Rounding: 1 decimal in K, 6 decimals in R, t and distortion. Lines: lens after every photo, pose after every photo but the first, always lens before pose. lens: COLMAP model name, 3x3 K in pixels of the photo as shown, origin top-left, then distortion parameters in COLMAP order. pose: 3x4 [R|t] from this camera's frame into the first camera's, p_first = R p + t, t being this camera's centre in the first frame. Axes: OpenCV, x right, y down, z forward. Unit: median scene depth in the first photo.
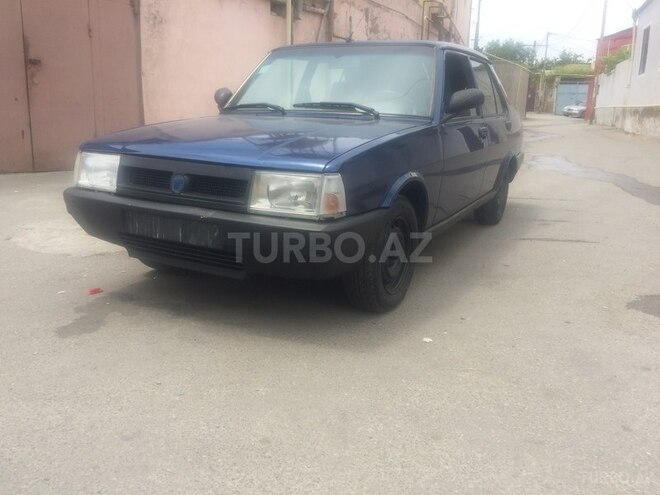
lens RADIAL K [[564.7, 0, 333.0], [0, 564.7, 248.0], [0, 0, 1]] dist [0.076289, -0.101139]
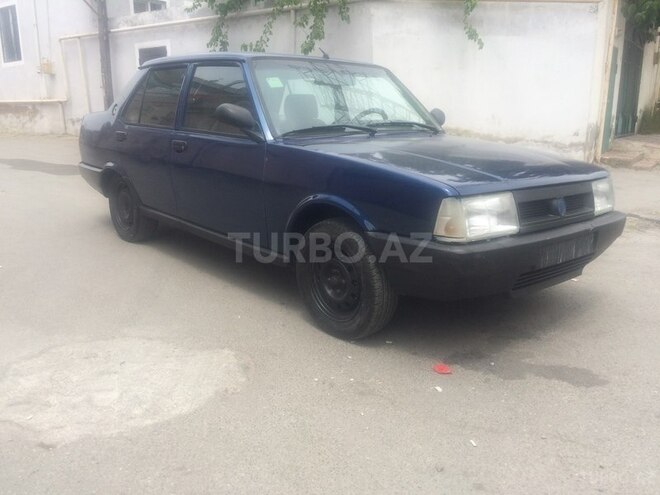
lens RADIAL K [[564.7, 0, 330.5], [0, 564.7, 246.7], [0, 0, 1]] dist [0.076289, -0.101139]
pose [[0.356688, -0.236111, 0.903894, -1.159884], [0.222849, 0.961109, 0.163117, -0.257253], [-0.907255, 0.143250, 0.395434, 0.805290]]
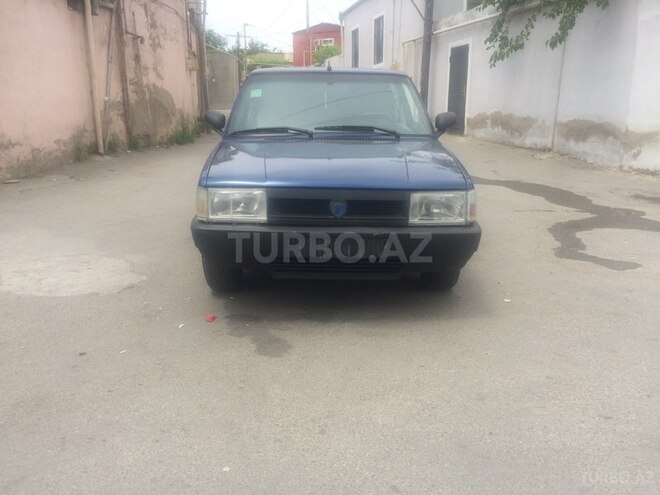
lens RADIAL K [[564.7, 0, 329.9], [0, 564.7, 246.6], [0, 0, 1]] dist [0.076289, -0.101139]
pose [[0.871414, -0.139464, 0.470306, -0.701539], [0.128501, 0.990154, 0.055525, -0.085001], [-0.473419, 0.012050, 0.880755, -0.023057]]
